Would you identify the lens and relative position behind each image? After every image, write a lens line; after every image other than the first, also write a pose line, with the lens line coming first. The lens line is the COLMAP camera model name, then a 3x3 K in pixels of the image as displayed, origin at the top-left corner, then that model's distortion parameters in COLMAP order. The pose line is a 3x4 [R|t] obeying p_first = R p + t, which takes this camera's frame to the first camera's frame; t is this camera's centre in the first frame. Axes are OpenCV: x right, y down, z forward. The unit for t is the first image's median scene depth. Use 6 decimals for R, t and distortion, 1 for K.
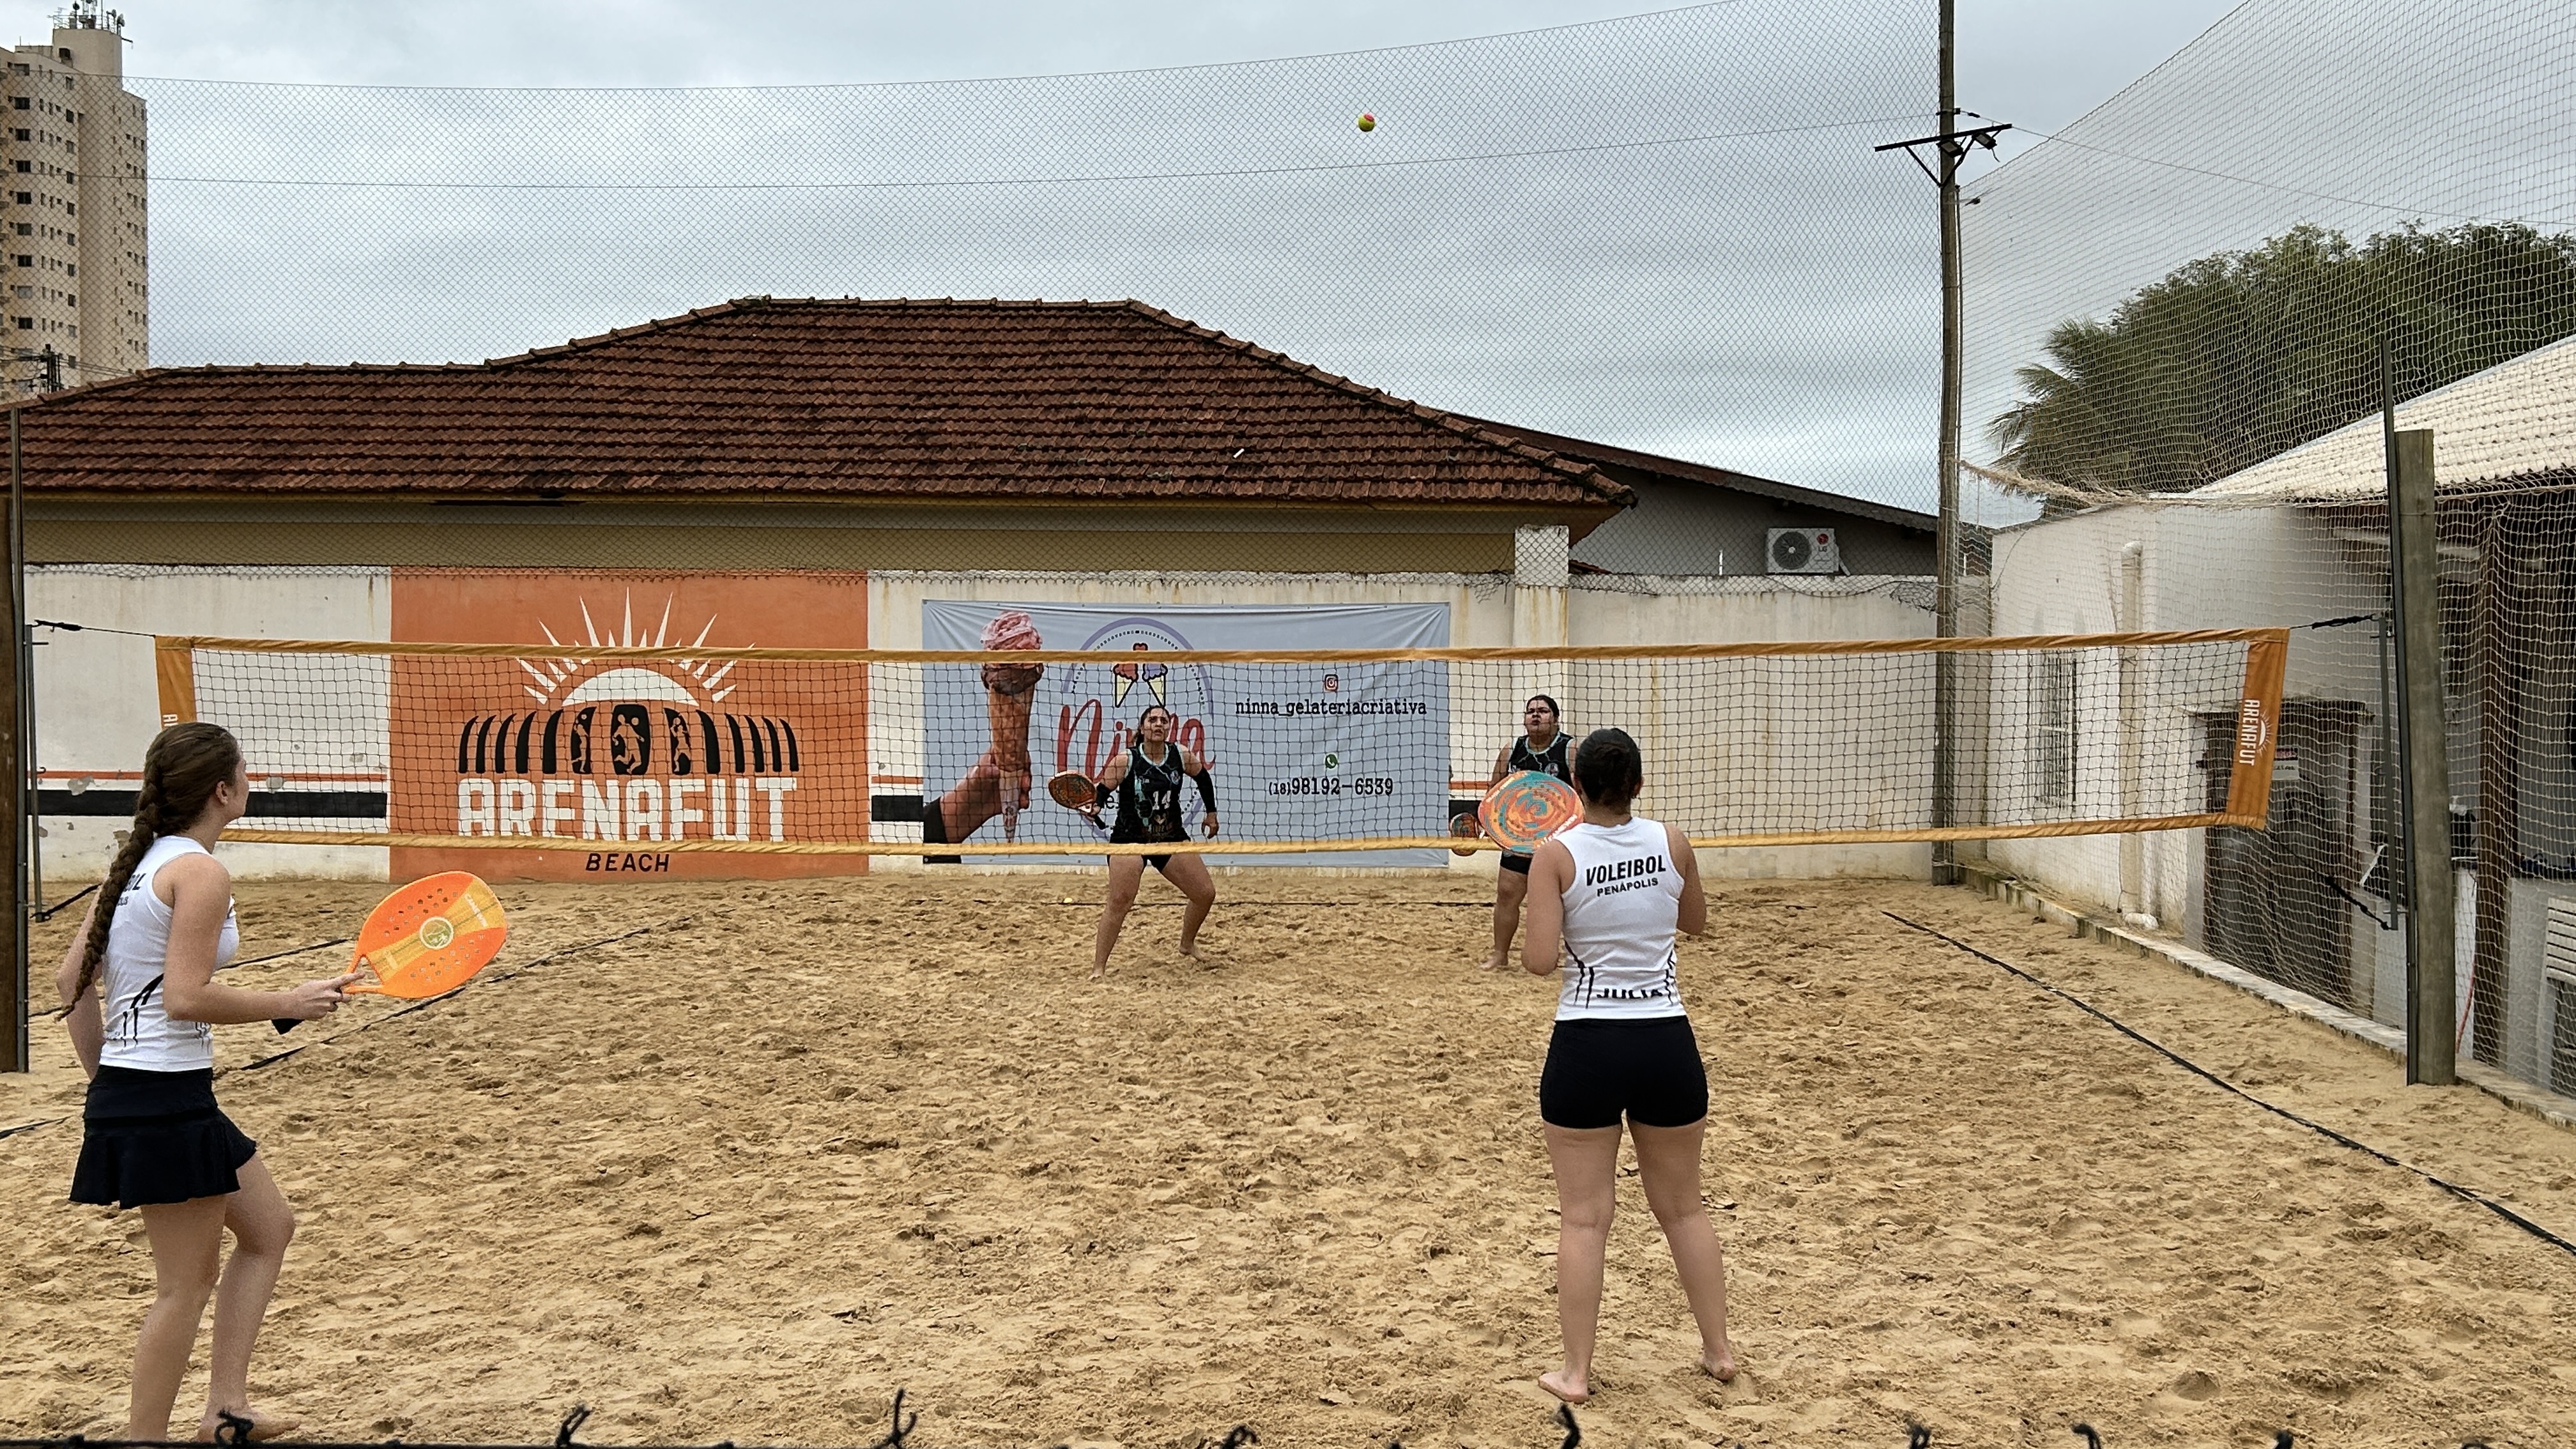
lens RADIAL K [[2625.7, 0, 1306.6], [0, 2625.7, 741.4], [0, 0, 1]] dist [0.160762, -0.359249]
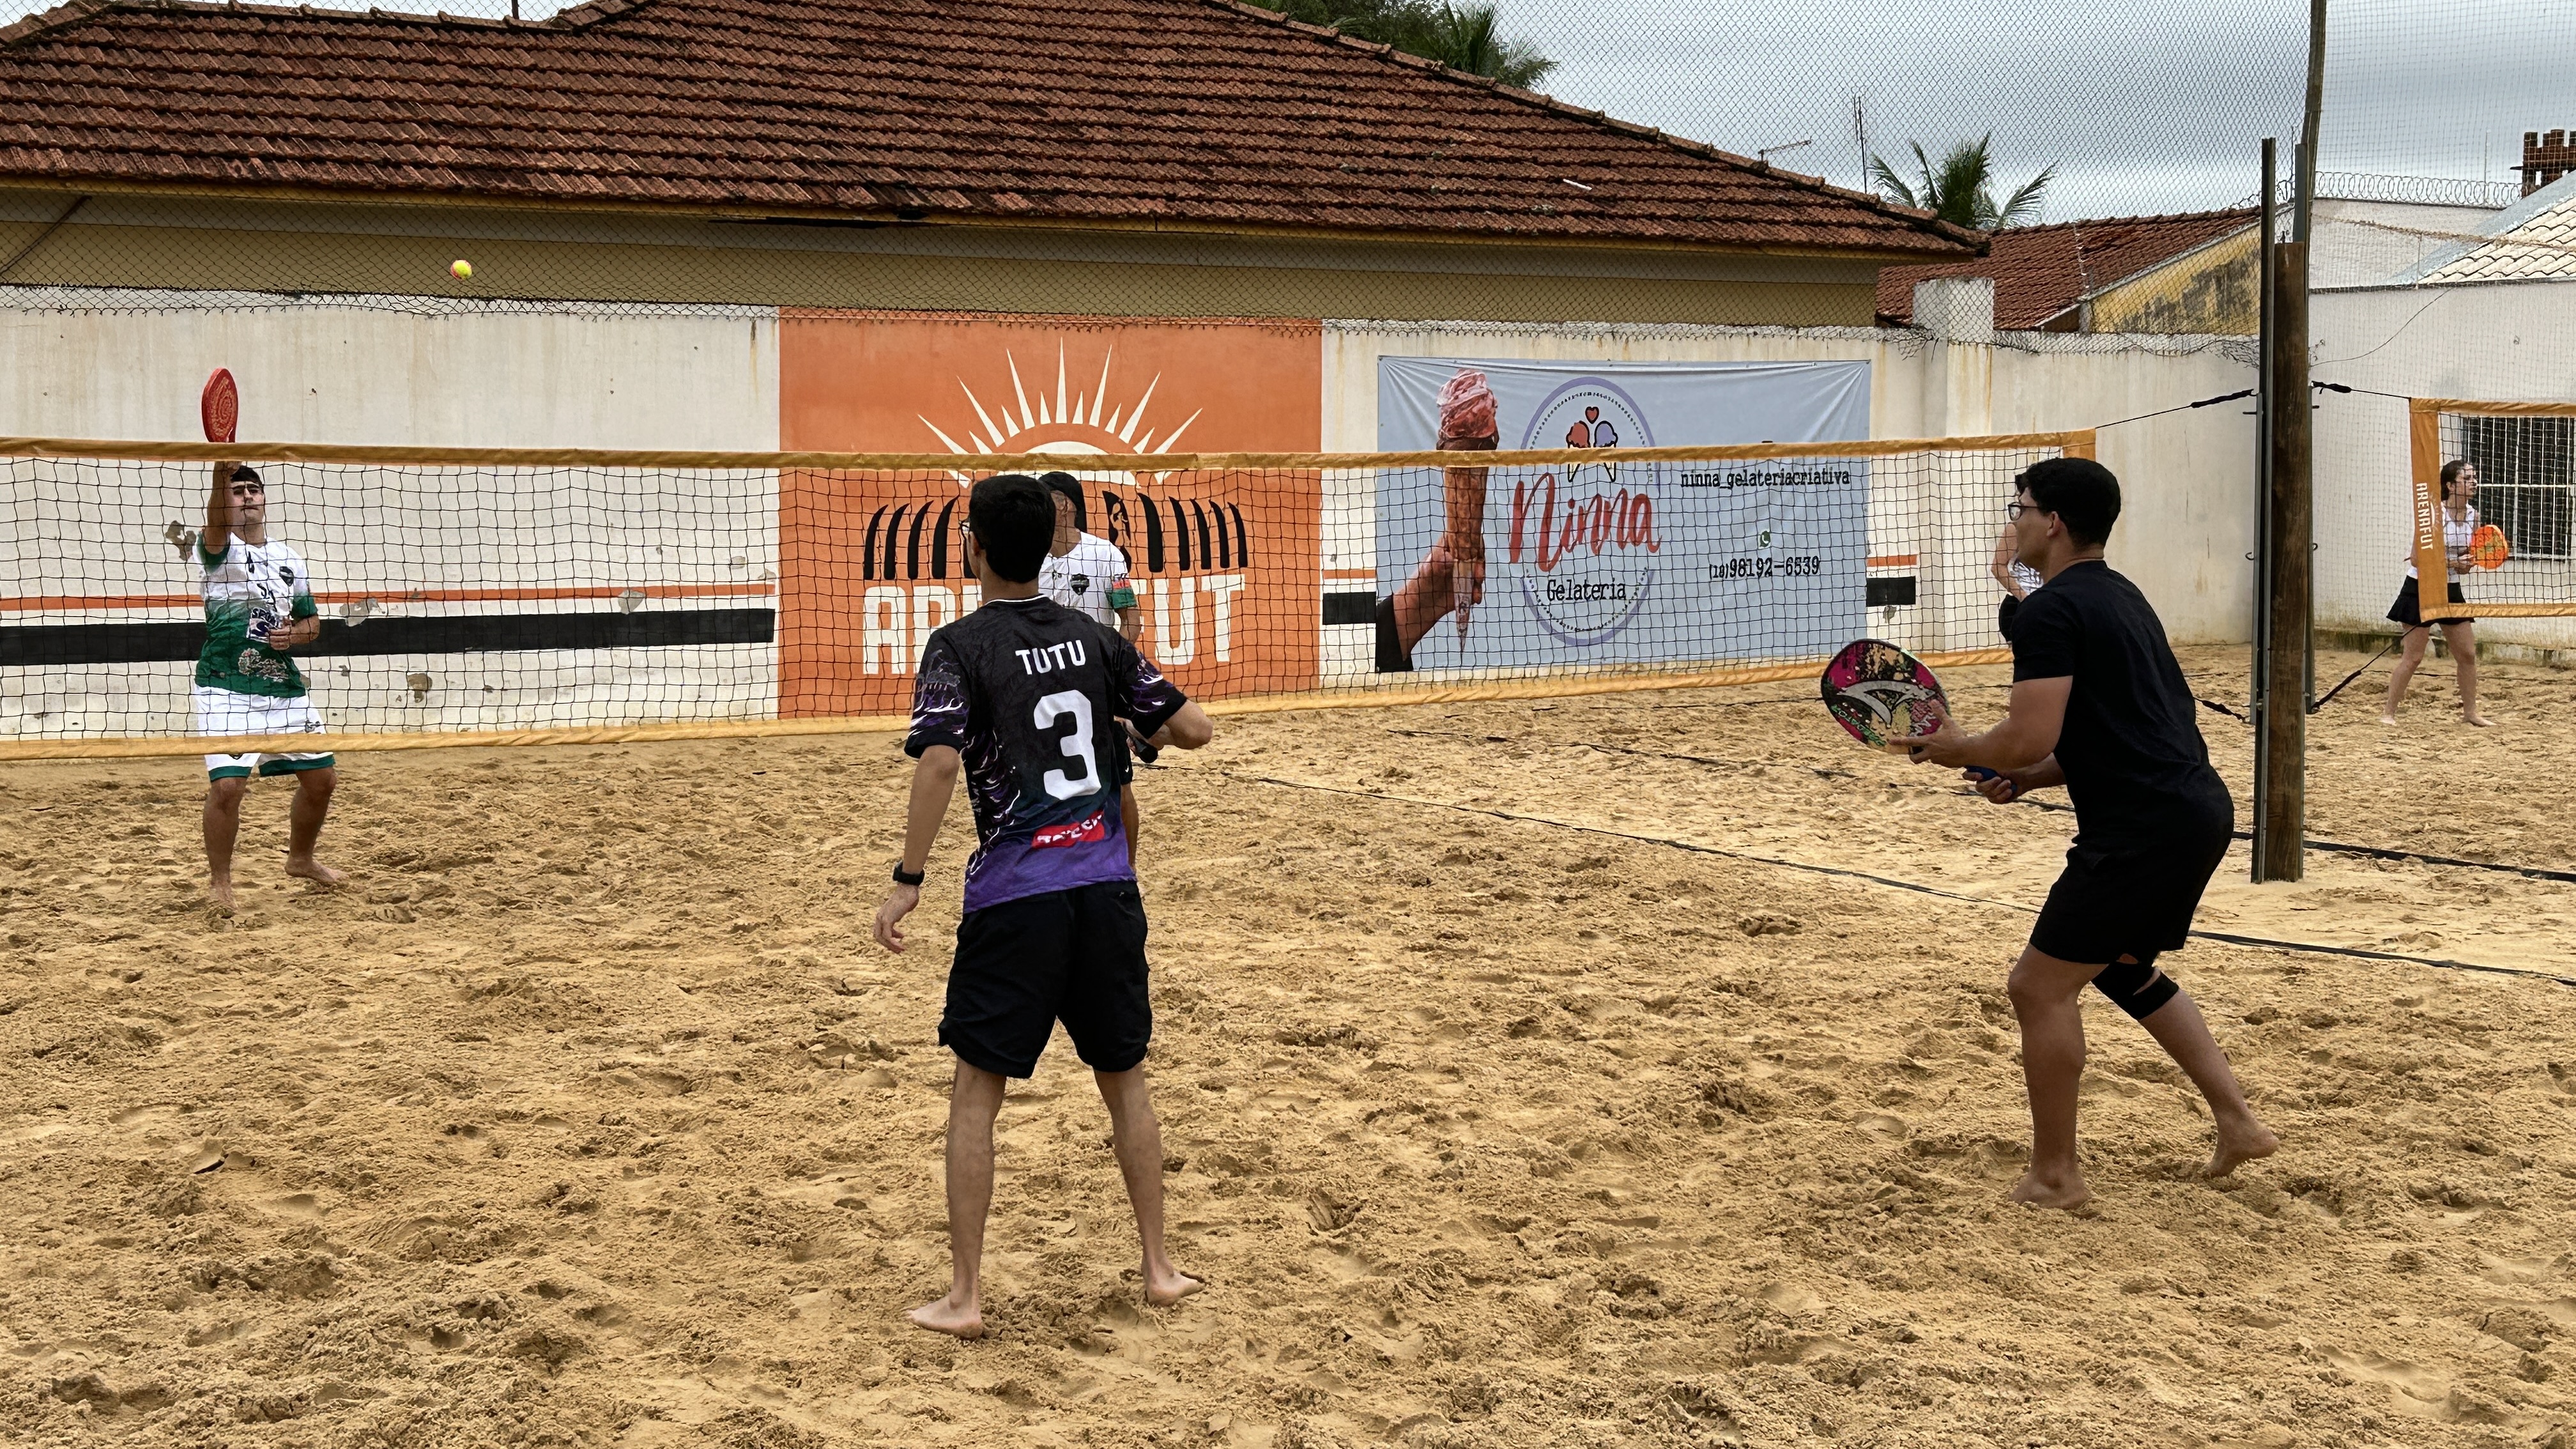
lens RADIAL K [[3427.0, 0, 1257.4], [0, 3427.0, 700.4], [0, 0, 1]] dist [0.216016, -0.680663]
pose [[0.840566, -0.047650, 0.539609, -0.761596], [0.021615, 0.998281, 0.054482, -0.005006], [-0.541277, -0.034132, 0.840151, 0.107558]]
